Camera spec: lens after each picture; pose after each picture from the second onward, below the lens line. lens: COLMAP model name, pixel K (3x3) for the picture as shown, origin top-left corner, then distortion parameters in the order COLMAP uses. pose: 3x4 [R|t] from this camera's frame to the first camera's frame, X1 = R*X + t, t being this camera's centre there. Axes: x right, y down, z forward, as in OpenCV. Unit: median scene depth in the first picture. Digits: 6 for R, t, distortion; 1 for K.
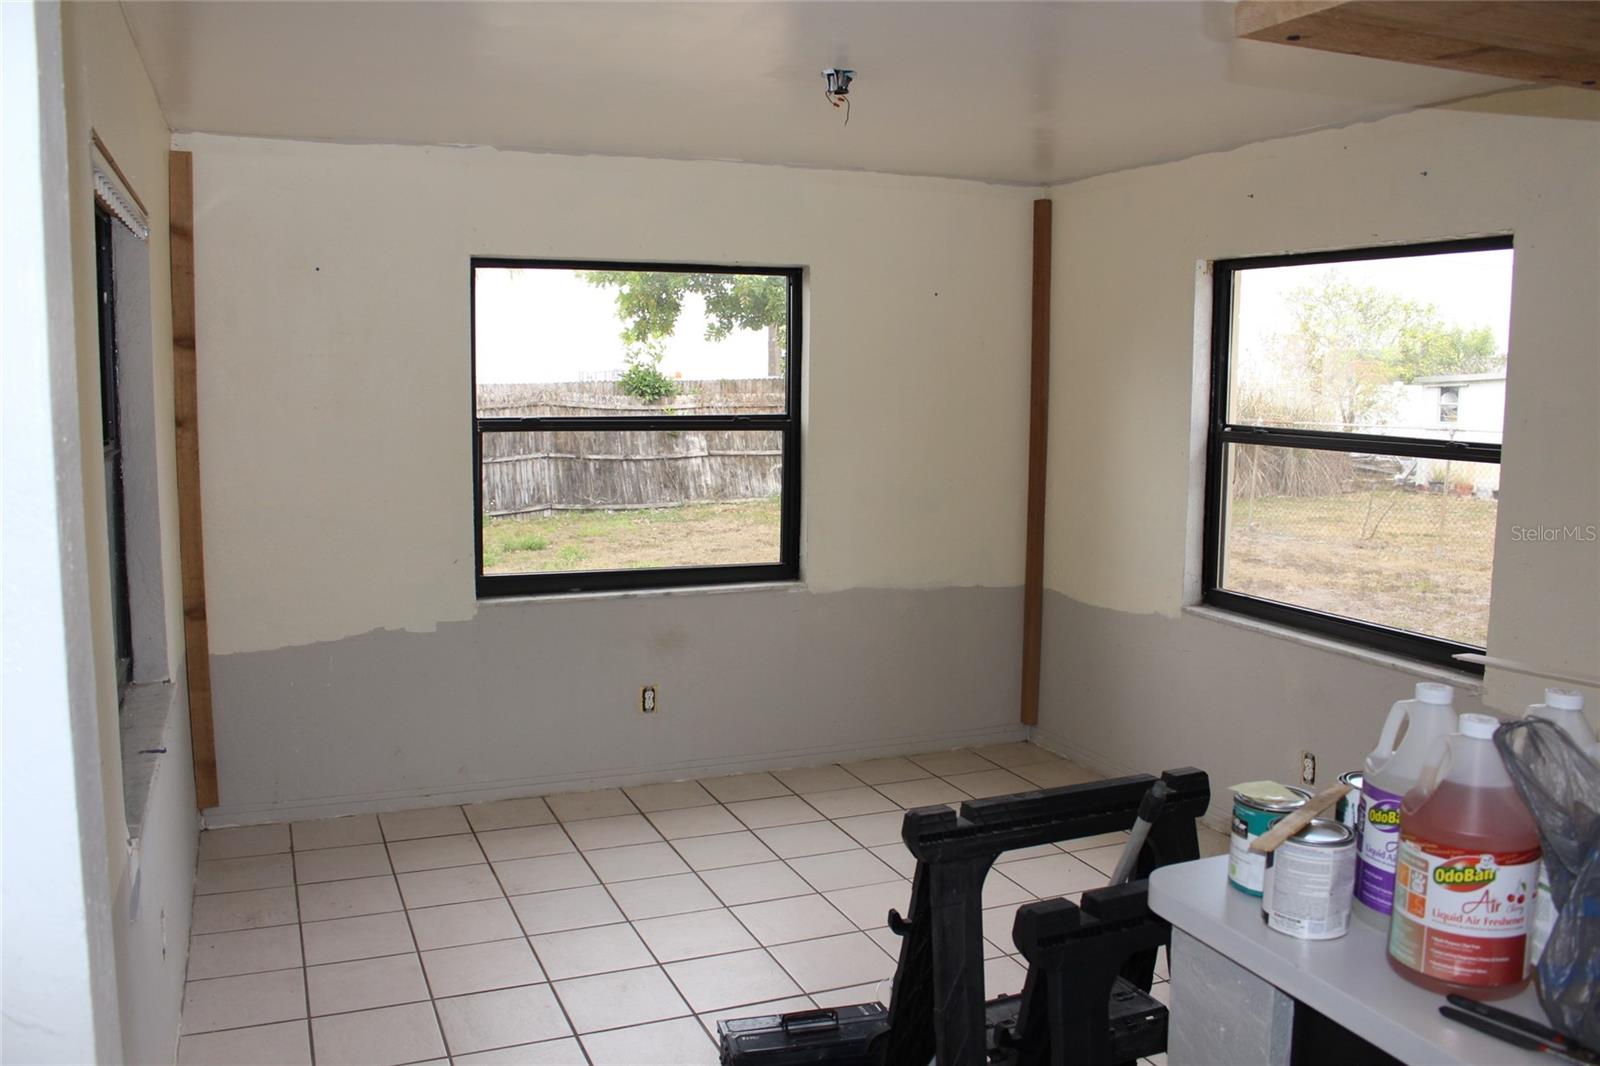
lens RADIAL K [[1332.7, 0, 803.3], [0, 1332.7, 529.2], [0, 0, 1]] dist [-0.109630, 0.054171]
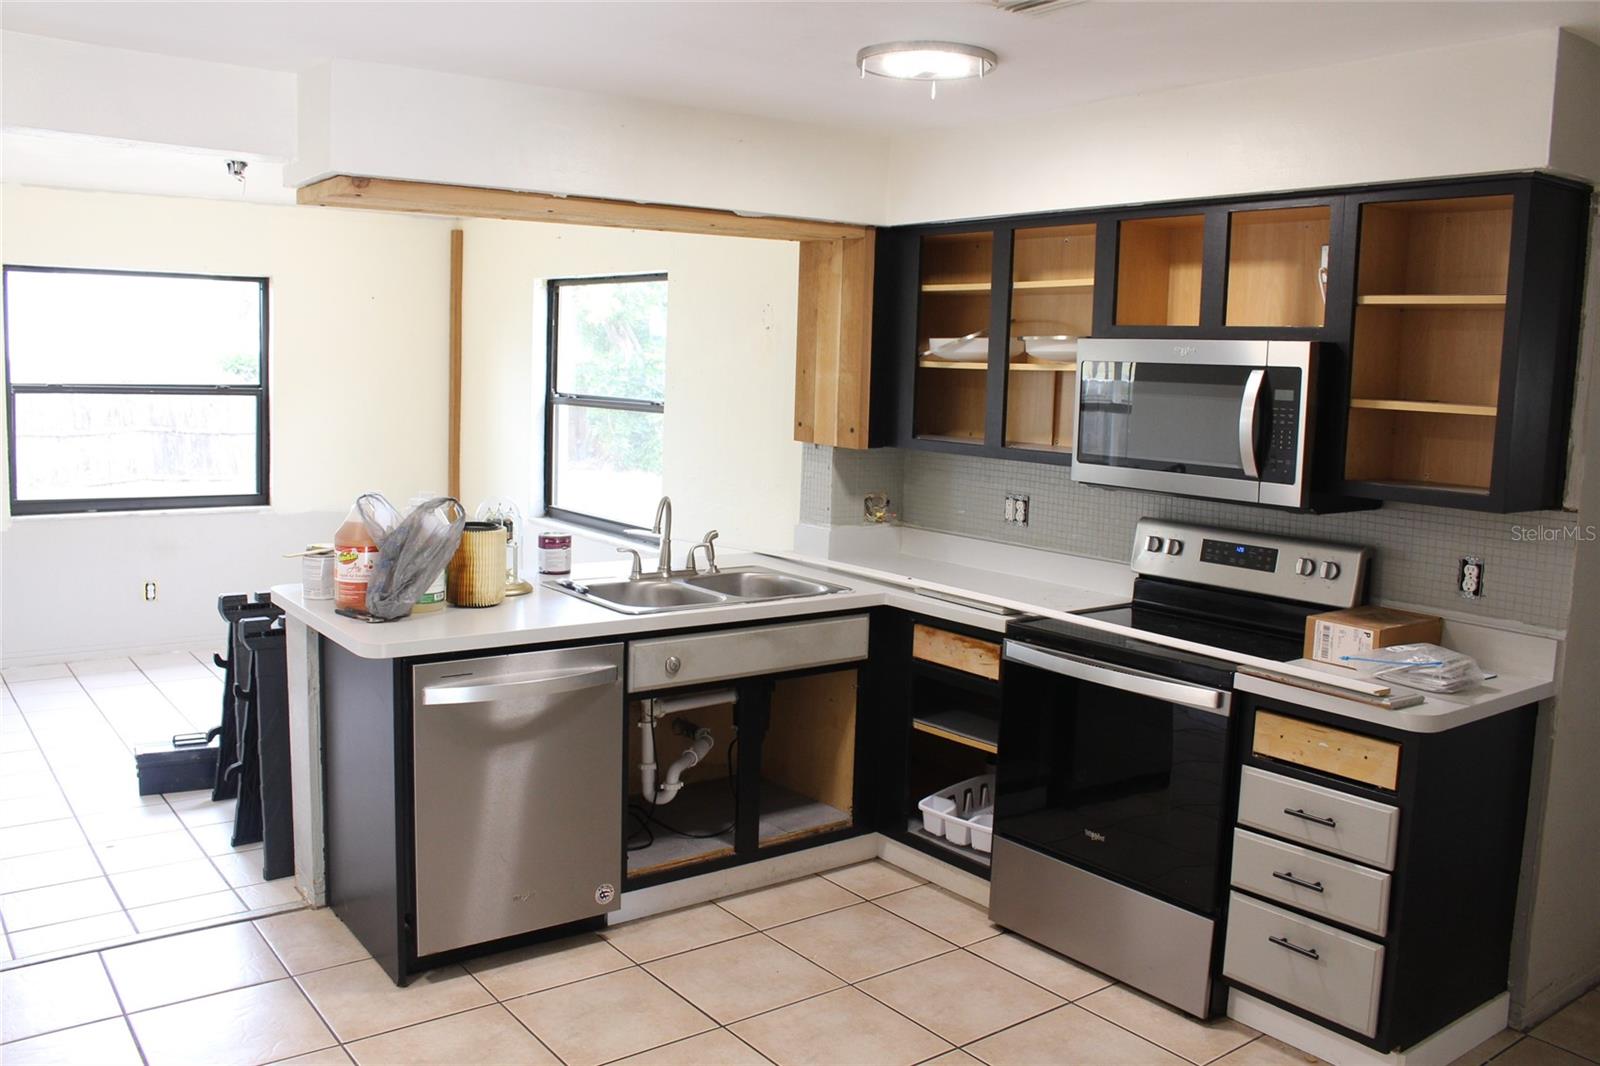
lens RADIAL K [[1332.7, 0, 793.2], [0, 1332.7, 537.5], [0, 0, 1]] dist [-0.109630, 0.054171]
pose [[0.970277, -0.007877, 0.241869, 0.209921], [0.003813, 0.999844, 0.017268, 0.054573], [-0.241967, -0.015833, 0.970155, -0.473201]]
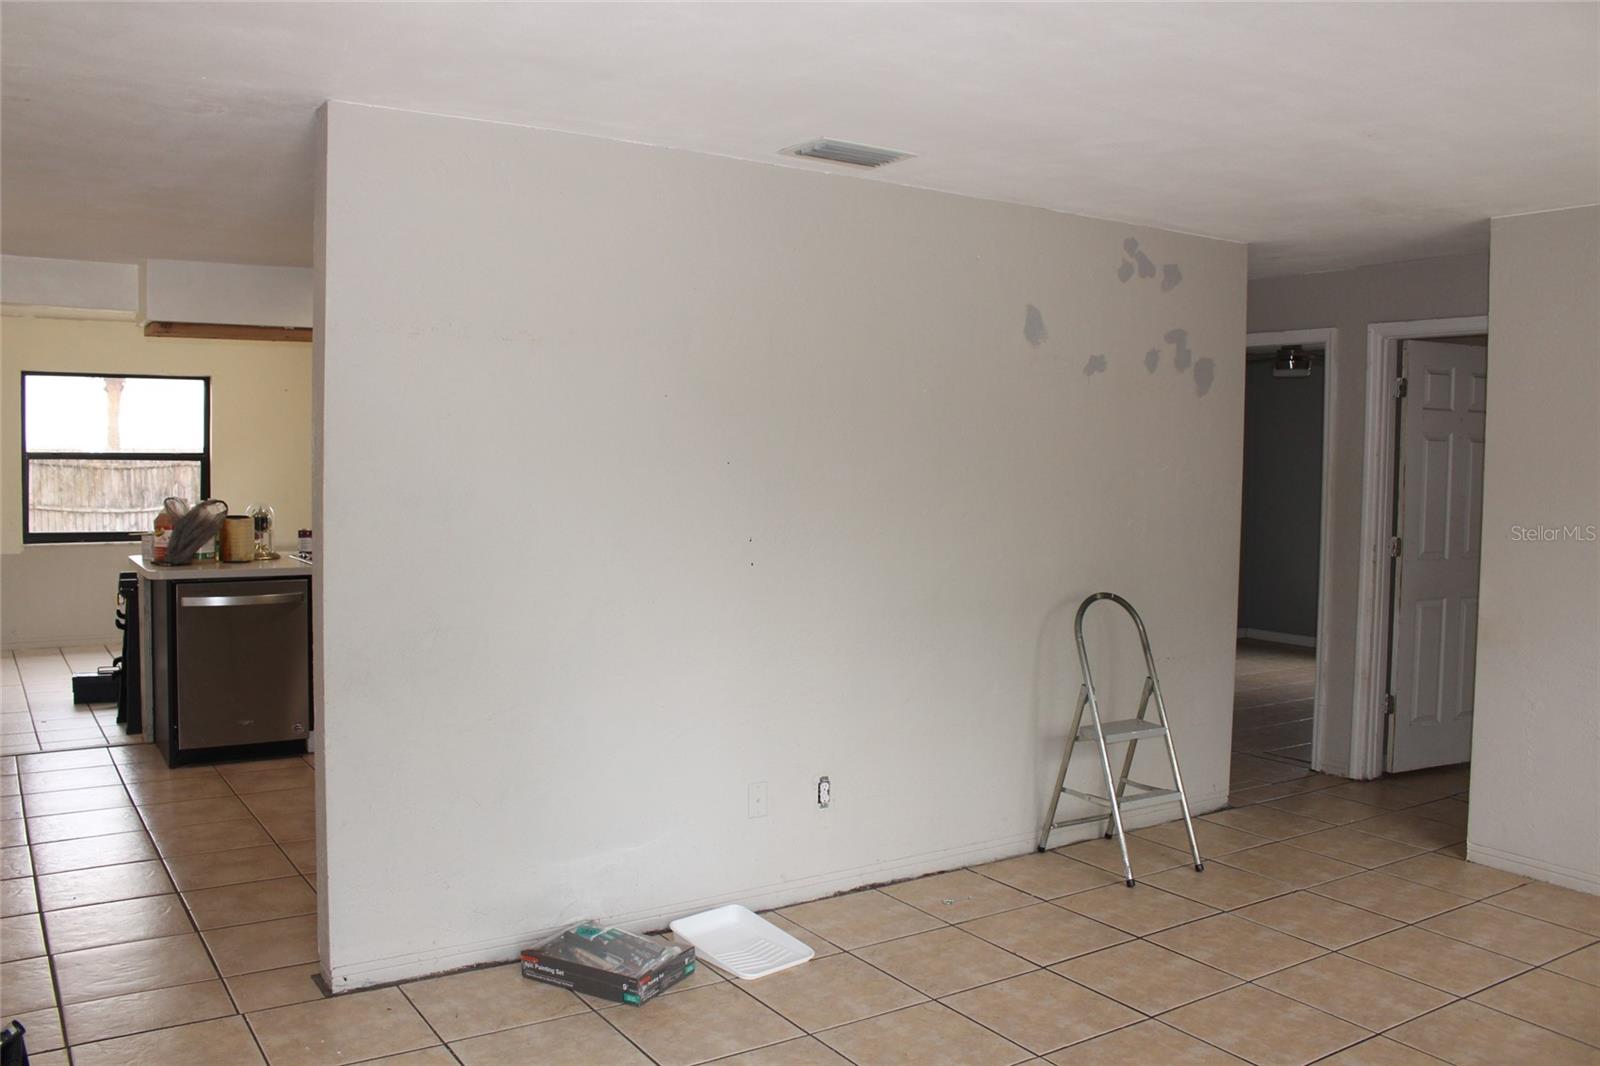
lens RADIAL K [[1332.7, 0, 804.5], [0, 1332.7, 534.6], [0, 0, 1]] dist [-0.109630, 0.054171]
pose [[0.982542, -0.001915, 0.186033, 0.531339], [0.011976, 0.998524, -0.052976, 0.153889], [-0.185657, 0.054279, 0.981114, -1.080496]]
